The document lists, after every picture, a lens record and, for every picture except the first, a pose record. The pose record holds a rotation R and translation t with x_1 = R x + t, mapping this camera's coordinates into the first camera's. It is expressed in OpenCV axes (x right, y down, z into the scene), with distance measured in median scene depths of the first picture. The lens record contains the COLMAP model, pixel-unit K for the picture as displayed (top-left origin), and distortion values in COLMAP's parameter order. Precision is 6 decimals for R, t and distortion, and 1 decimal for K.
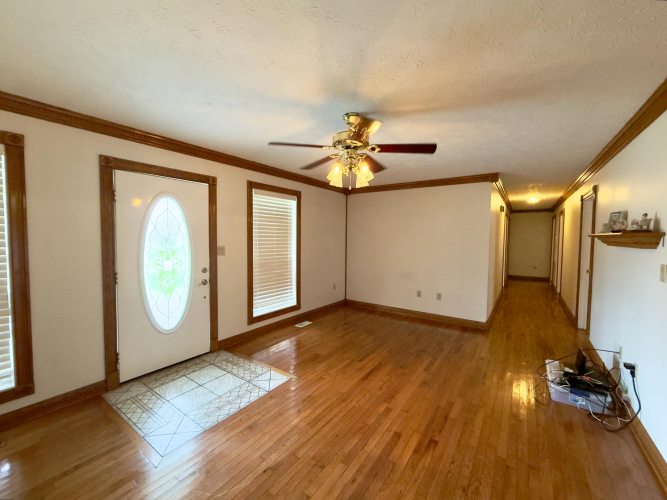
lens RADIAL K [[269.1, 0, 330.7], [0, 269.1, 247.0], [0, 0, 1]] dist [-0.003631, -0.000516]
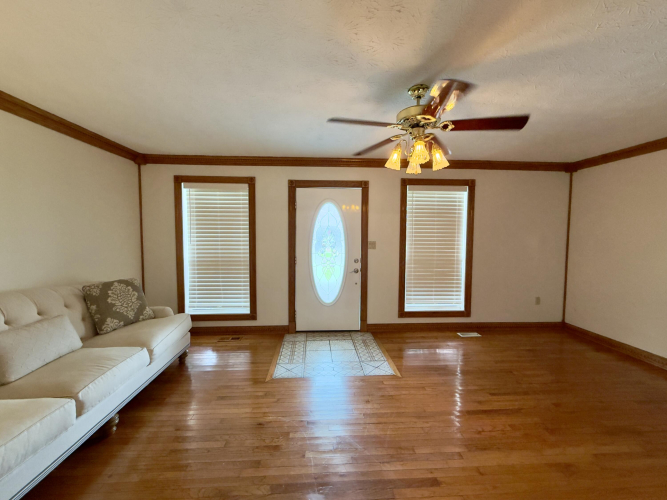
lens RADIAL K [[269.1, 0, 334.1], [0, 269.1, 248.3], [0, 0, 1]] dist [-0.003631, -0.000516]
pose [[0.632451, 0.034141, -0.773847, 0.384370], [-0.028543, 0.999377, 0.020764, 0.008929], [0.774074, 0.008956, 0.633032, 0.165865]]
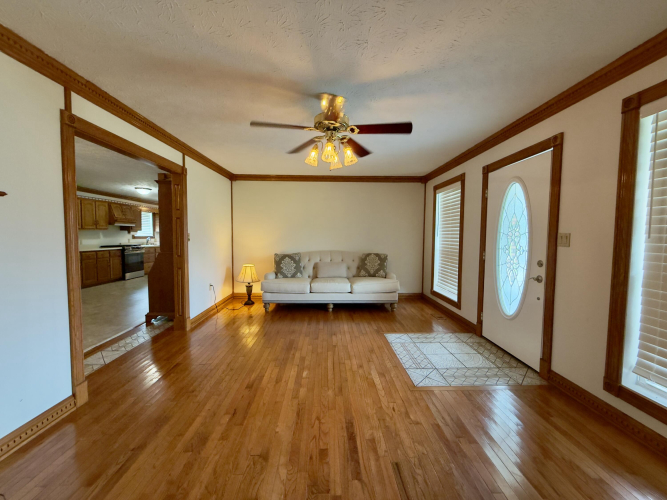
lens RADIAL K [[269.1, 0, 335.6], [0, 269.1, 250.0], [0, 0, 1]] dist [-0.003631, -0.000516]
pose [[-0.791680, 0.019662, -0.610620, 0.460428], [-0.037412, 0.996046, 0.080579, 0.006857], [0.609790, 0.086637, -0.787814, 1.228231]]
